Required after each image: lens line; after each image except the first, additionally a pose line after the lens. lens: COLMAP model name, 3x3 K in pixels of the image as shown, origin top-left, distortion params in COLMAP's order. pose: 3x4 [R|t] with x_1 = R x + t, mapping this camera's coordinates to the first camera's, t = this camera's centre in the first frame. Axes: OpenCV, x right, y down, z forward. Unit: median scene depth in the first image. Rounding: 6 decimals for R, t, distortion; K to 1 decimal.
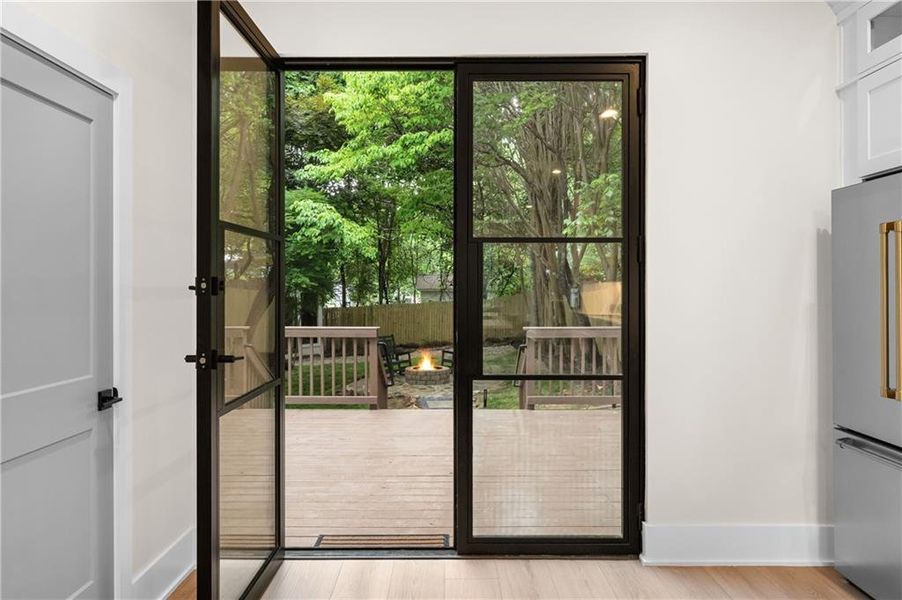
lens RADIAL K [[614.2, 0, 453.8], [0, 614.2, 291.5], [0, 0, 1]] dist [0.035874, 0.000249]
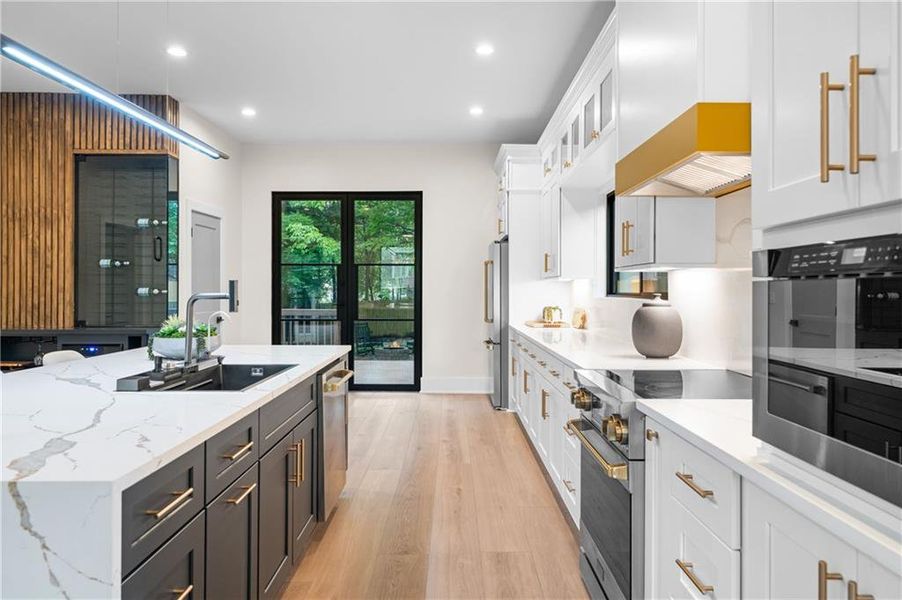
lens RADIAL K [[614.2, 0, 447.8], [0, 614.2, 297.0], [0, 0, 1]] dist [0.035874, 0.000249]
pose [[0.999931, 0.003348, -0.011283, 0.127412], [-0.003243, 0.999952, 0.009266, 0.006691], [0.011314, -0.009228, 0.999893, -0.428321]]
